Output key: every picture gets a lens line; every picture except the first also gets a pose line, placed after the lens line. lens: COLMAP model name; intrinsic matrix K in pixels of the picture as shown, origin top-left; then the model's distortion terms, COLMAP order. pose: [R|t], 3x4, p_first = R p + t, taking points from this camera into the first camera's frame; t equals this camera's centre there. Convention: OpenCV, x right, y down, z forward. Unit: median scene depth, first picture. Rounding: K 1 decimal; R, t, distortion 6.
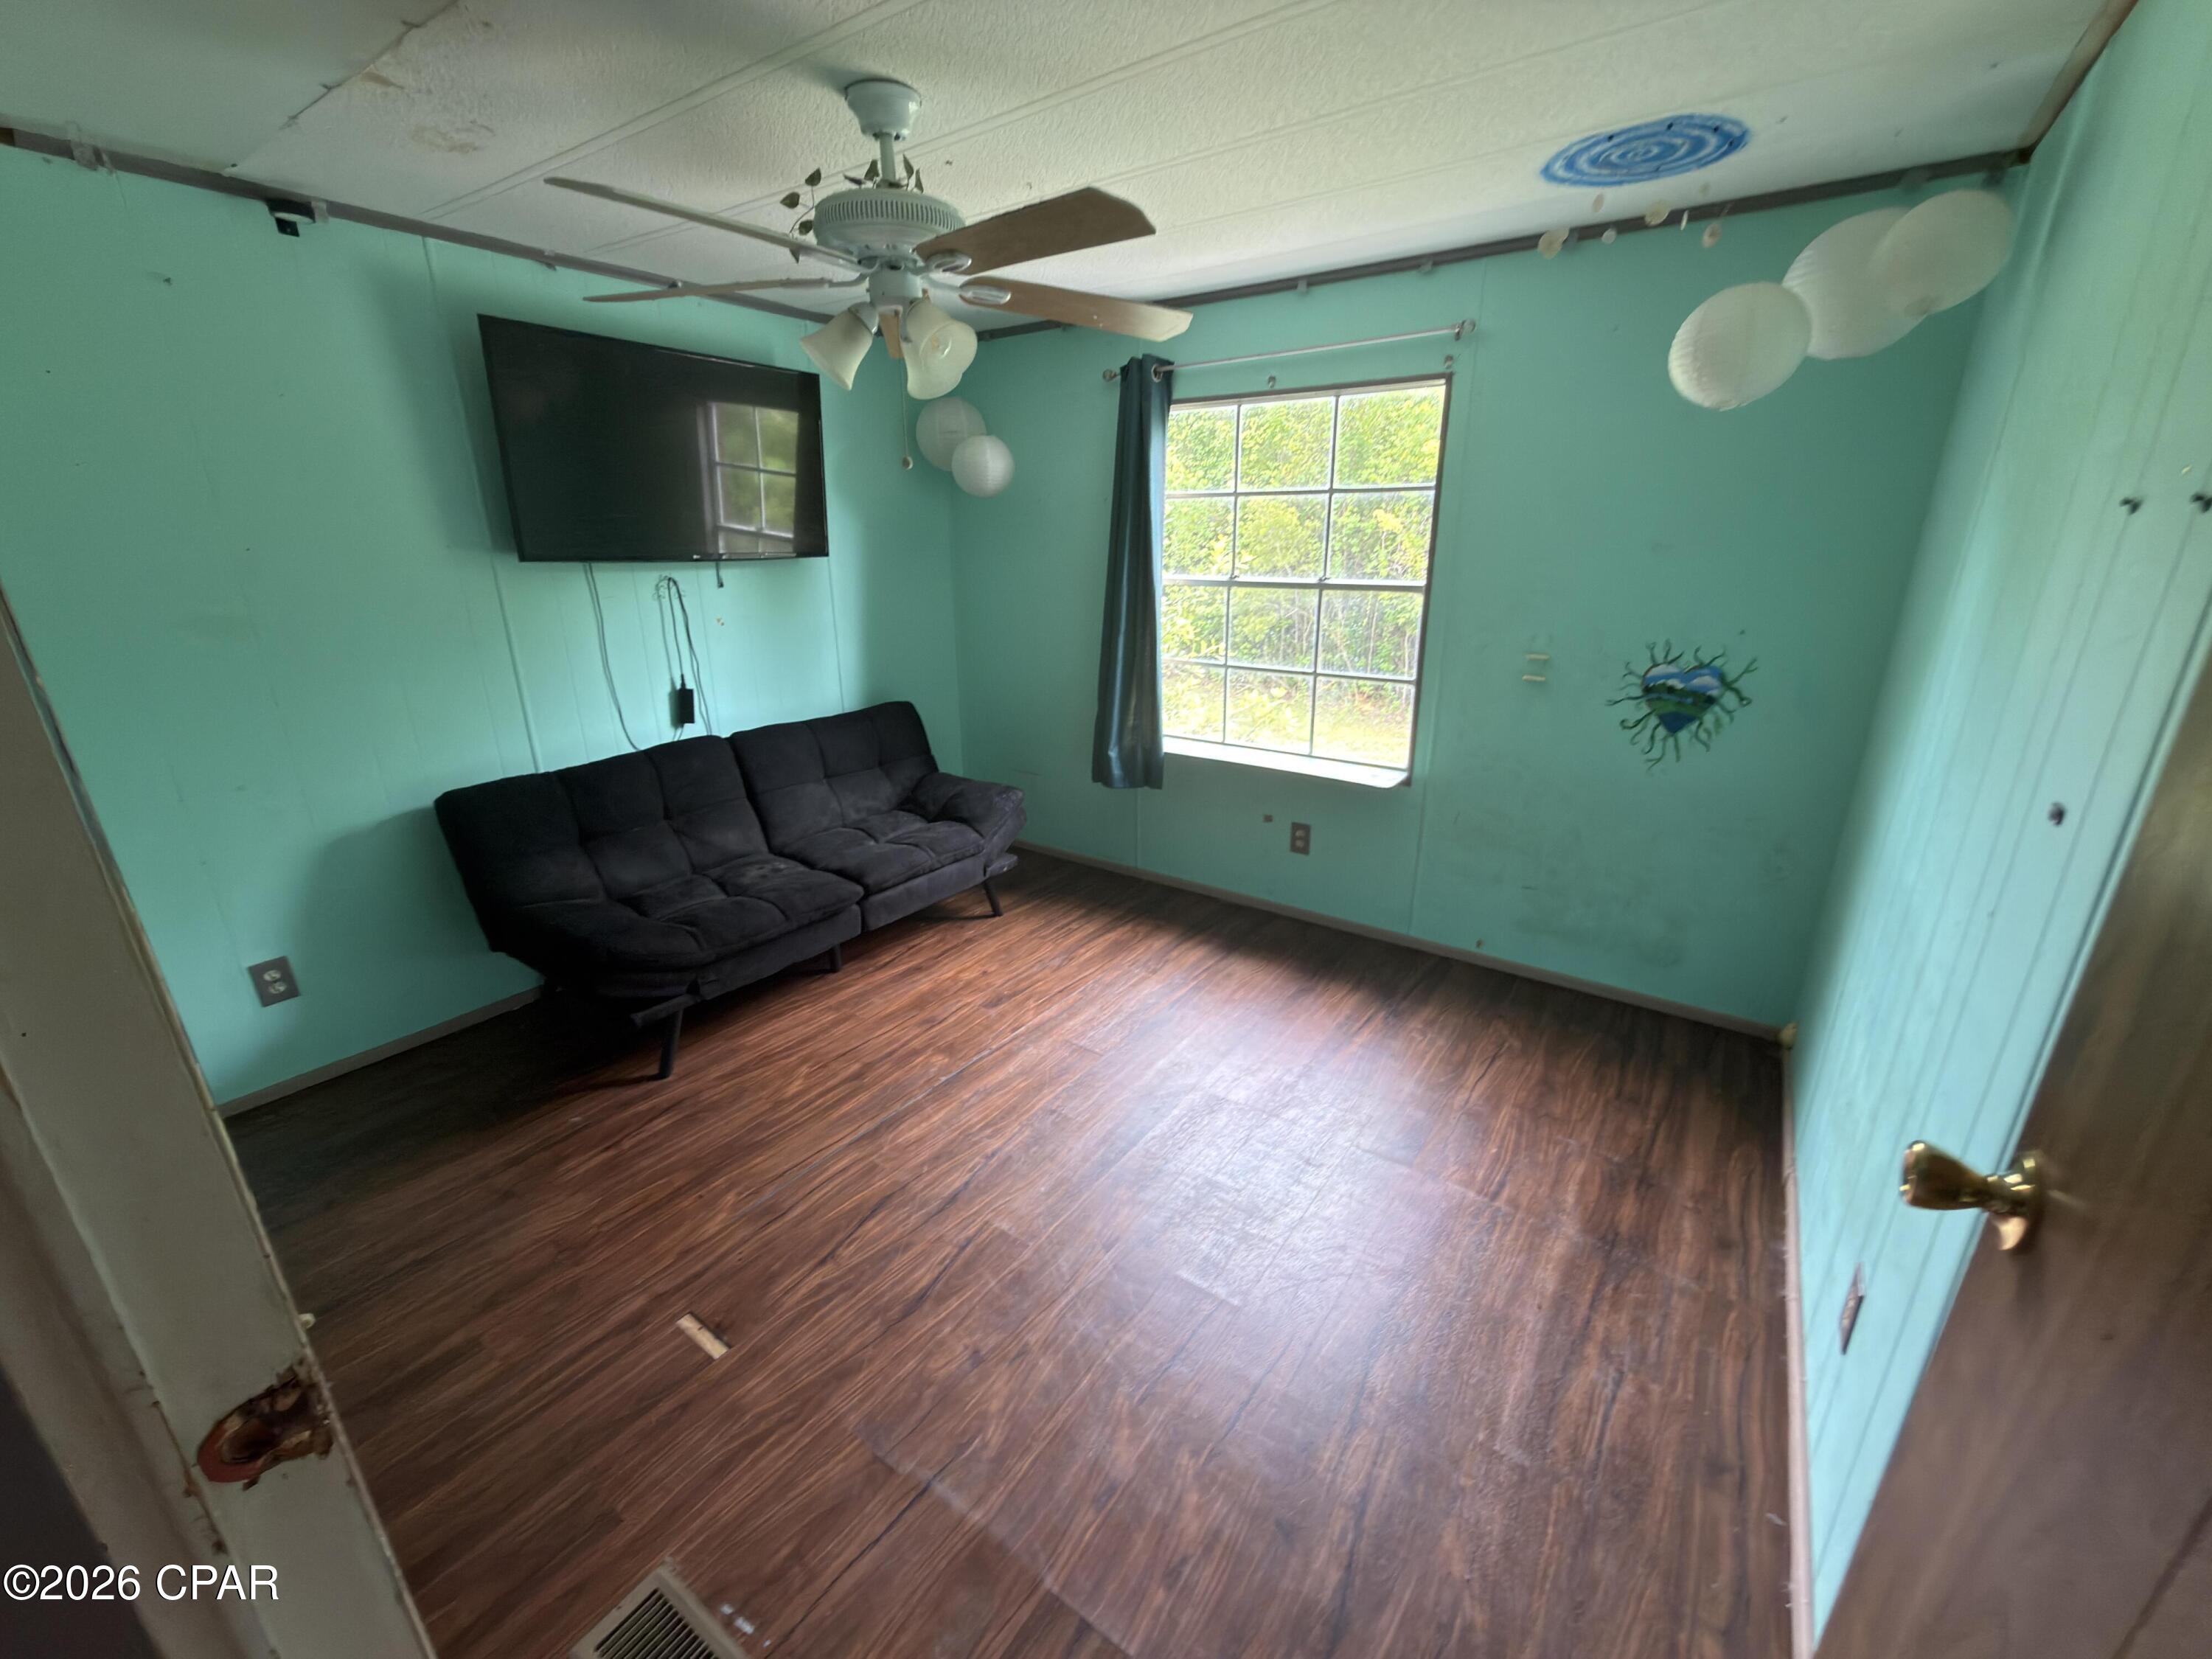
lens RADIAL K [[891.3, 0, 1110.0], [0, 891.3, 831.1], [0, 0, 1]] dist [-0.002156, -0.001045]
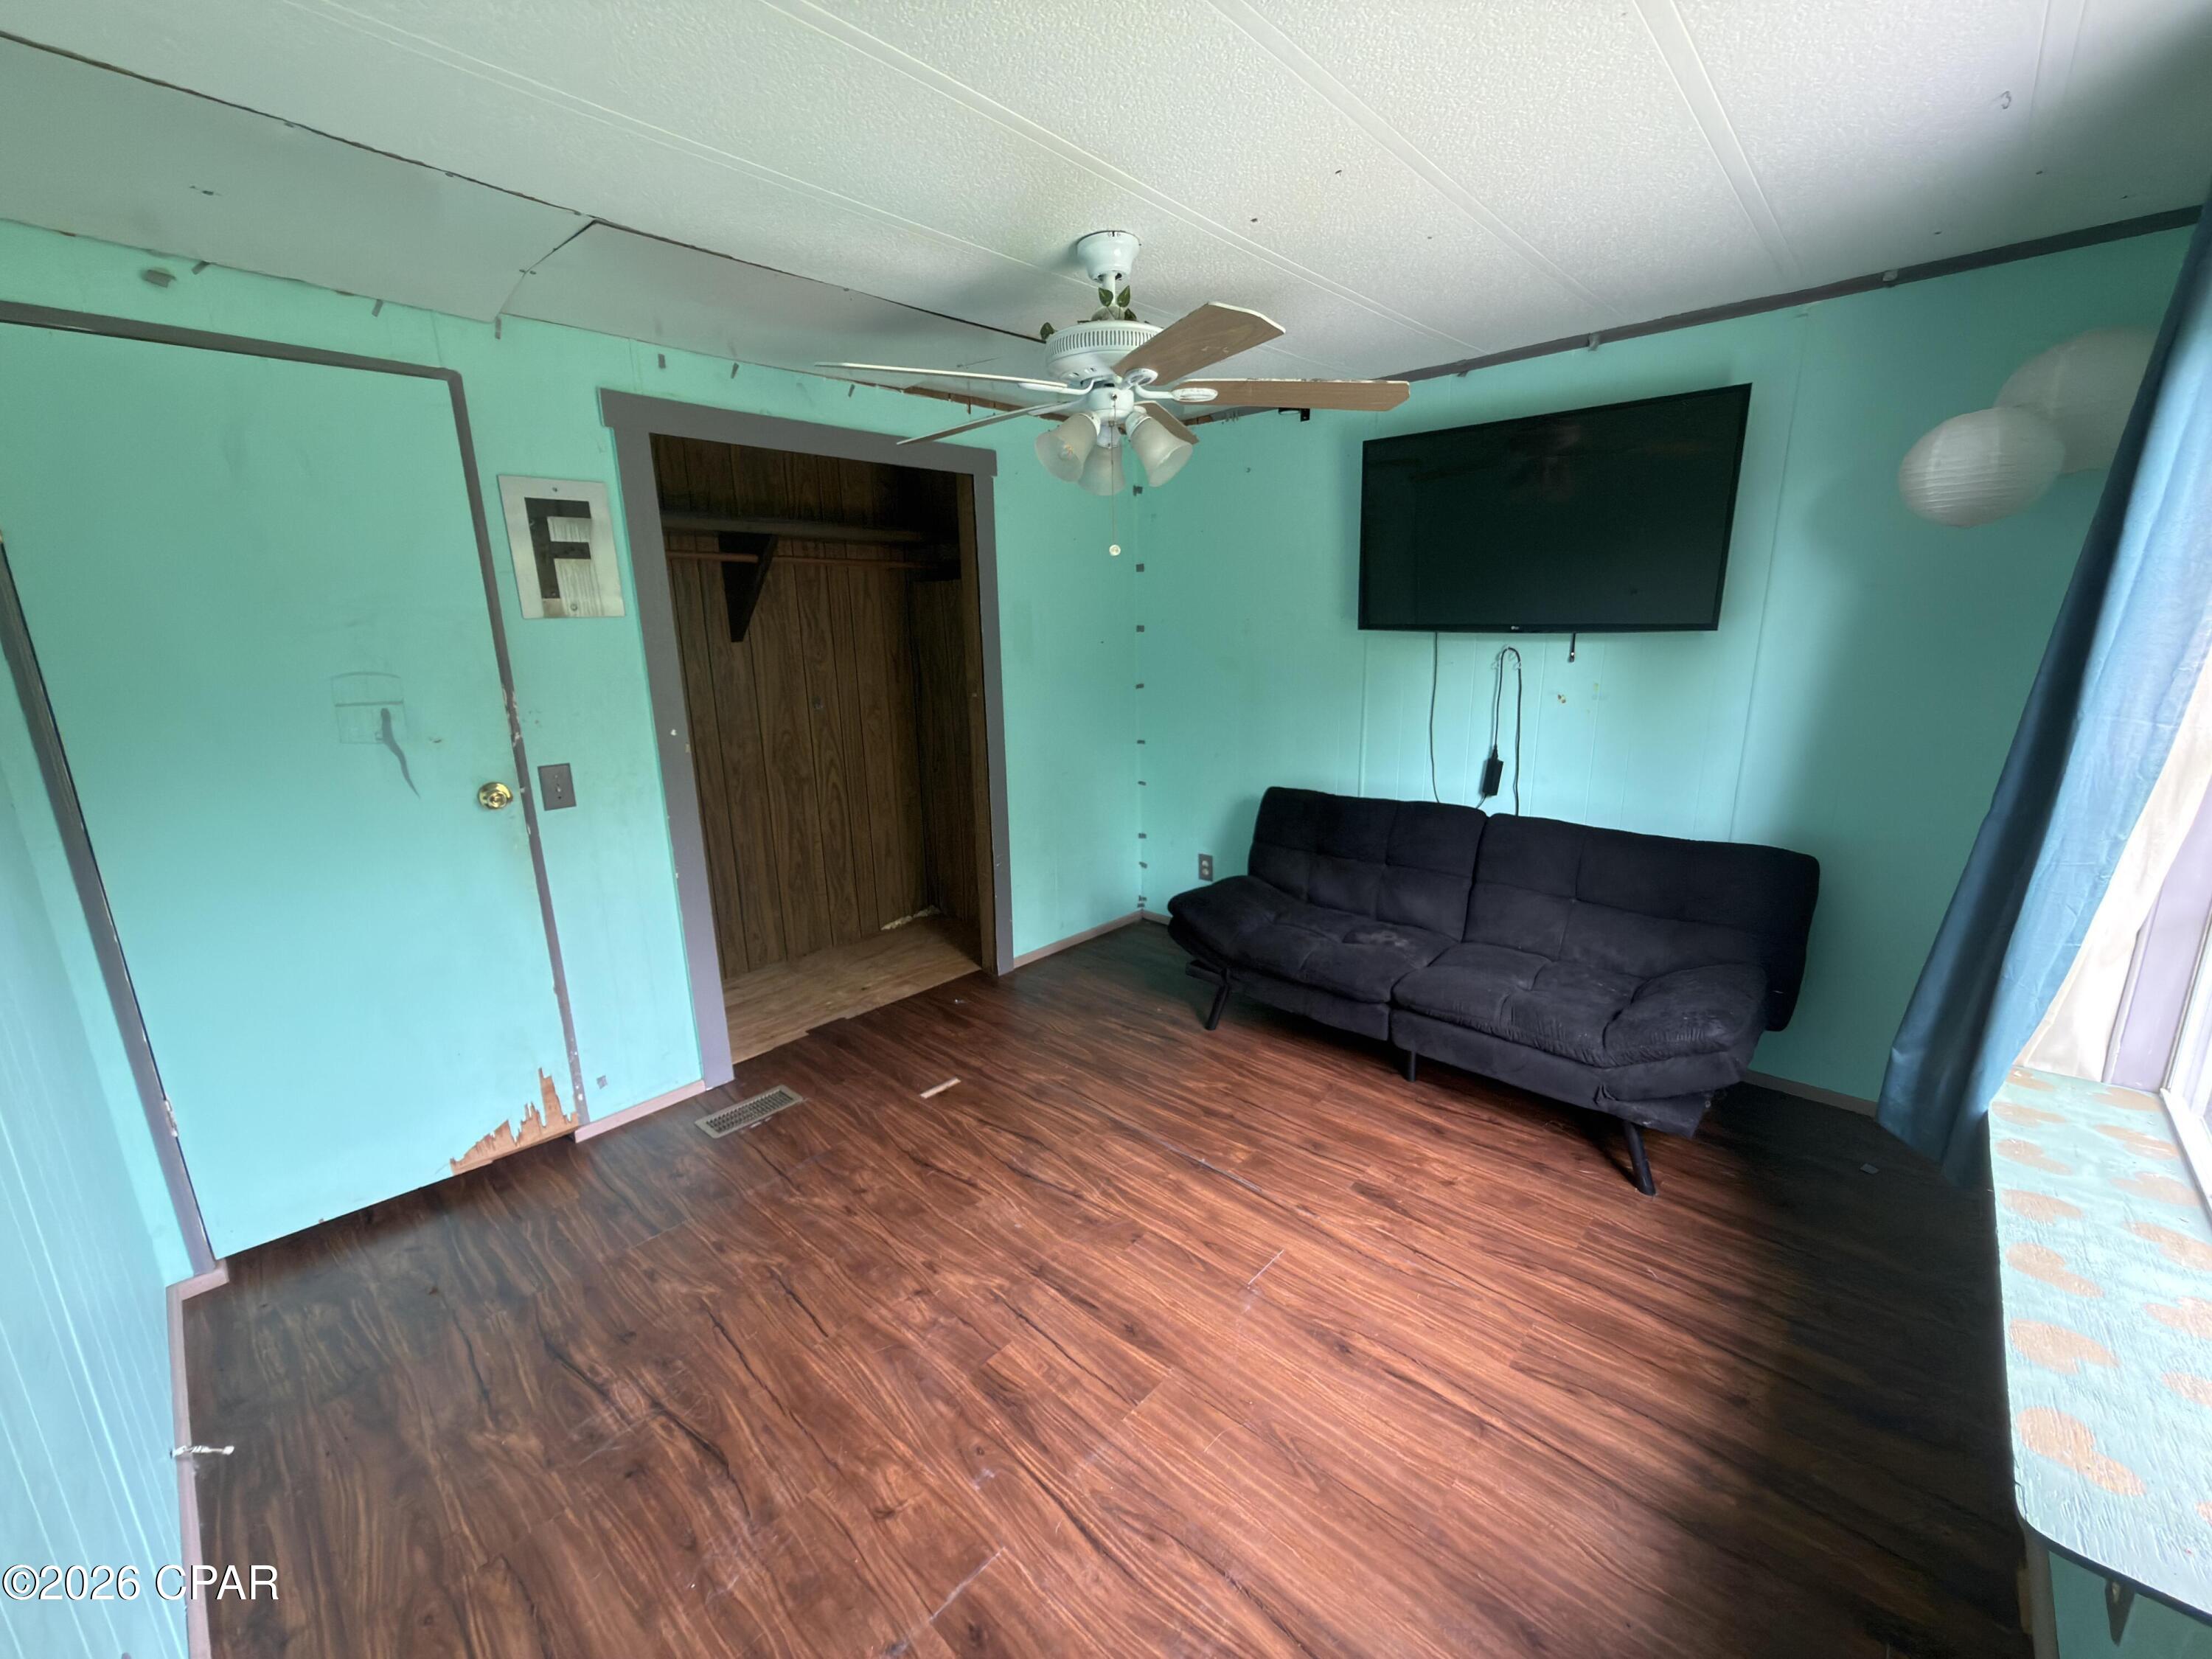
lens RADIAL K [[891.3, 0, 1105.8], [0, 891.3, 833.9], [0, 0, 1]] dist [-0.002156, -0.001045]
pose [[-0.132725, 0.241708, -0.961229, 0.627255], [-0.294376, 0.916435, 0.271091, -0.260859], [0.946429, 0.318943, -0.050481, 0.778436]]
